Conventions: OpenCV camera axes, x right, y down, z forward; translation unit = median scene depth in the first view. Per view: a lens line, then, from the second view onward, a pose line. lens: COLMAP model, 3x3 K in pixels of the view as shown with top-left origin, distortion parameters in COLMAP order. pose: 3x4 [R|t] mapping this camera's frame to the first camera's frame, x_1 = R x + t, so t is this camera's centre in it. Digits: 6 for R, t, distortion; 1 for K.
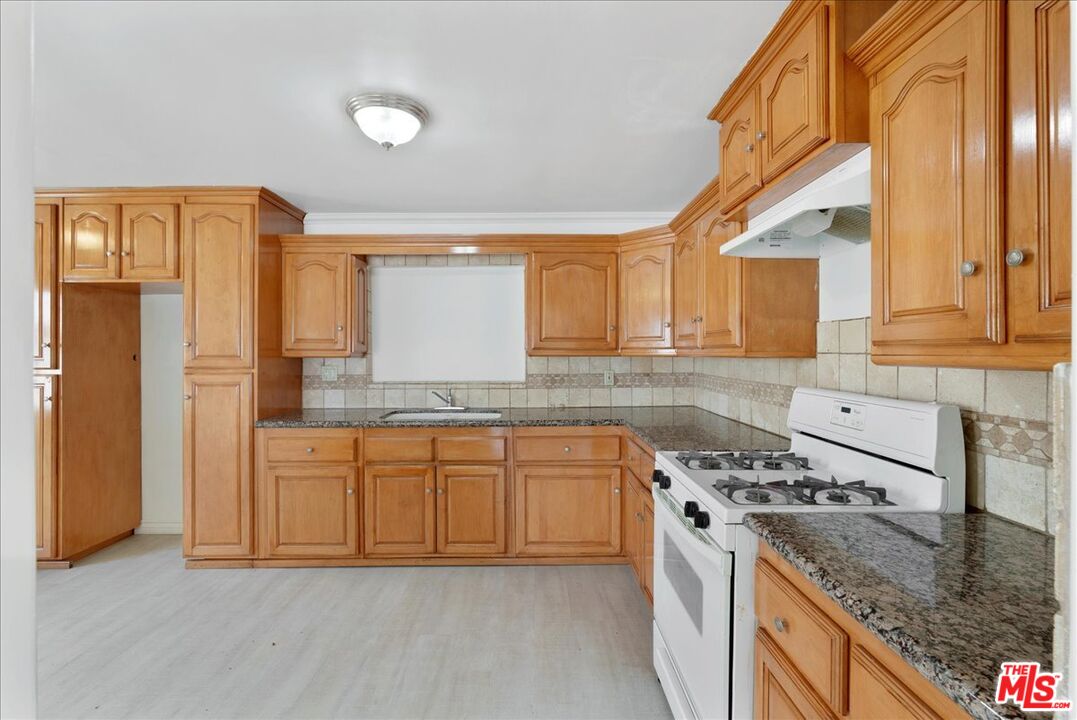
lens RADIAL K [[495.3, 0, 536.4], [0, 495.3, 355.2], [0, 0, 1]] dist [-0.001507, 0.000050]
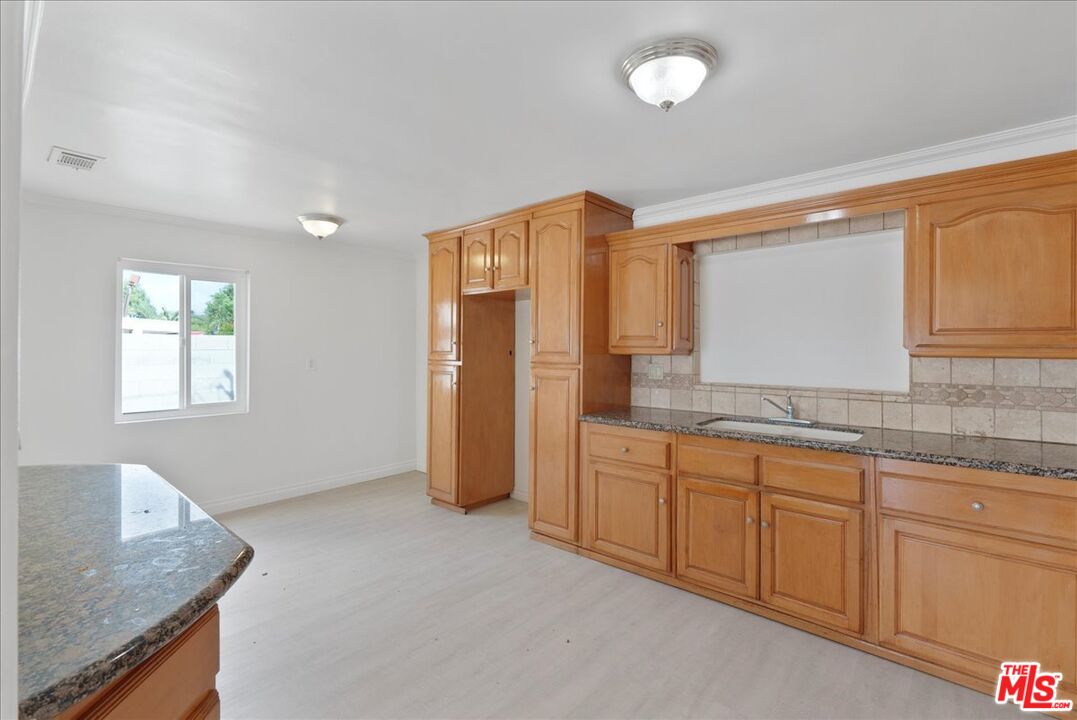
lens RADIAL K [[496.1, 0, 536.8], [0, 496.1, 346.6], [0, 0, 1]] dist [-0.001464, 0.000313]
pose [[0.741487, 0.001806, -0.670965, 0.068694], [-0.009263, 0.999929, -0.007546, -0.002384], [0.670904, 0.011810, 0.741450, 0.155512]]
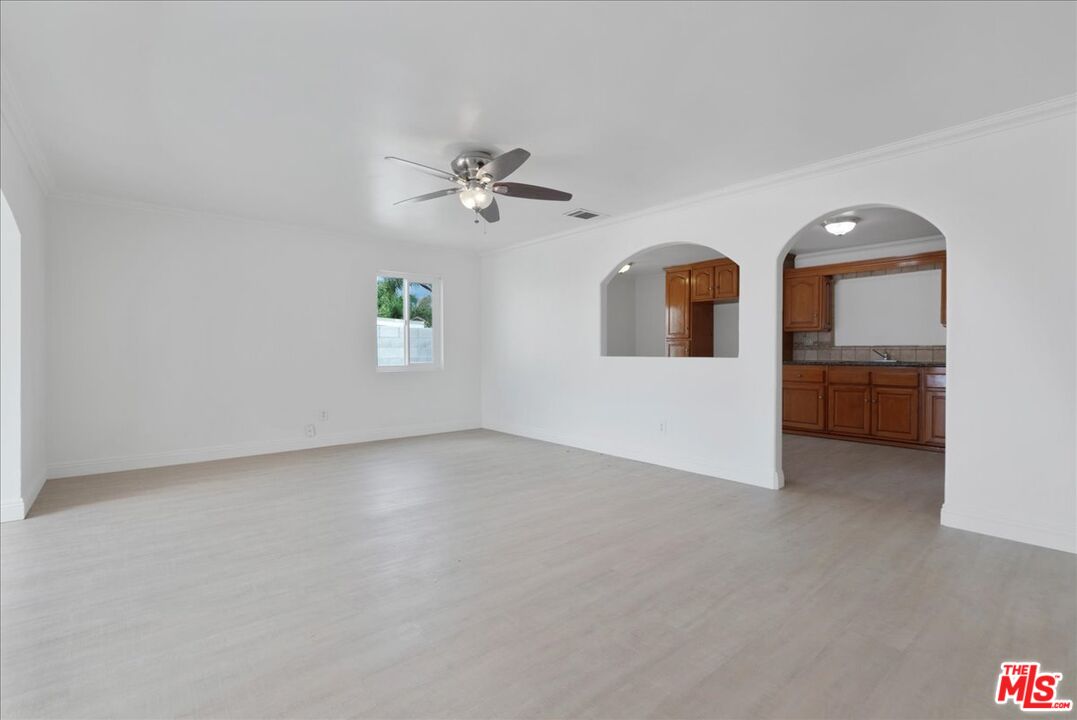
lens RADIAL K [[495.3, 0, 536.4], [0, 495.3, 355.2], [0, 0, 1]] dist [-0.001507, 0.000050]
pose [[0.640319, 0.007614, -0.768071, 0.407479], [-0.010447, 0.999945, 0.001204, 0.115742], [0.768038, 0.007253, 0.640363, -1.119131]]
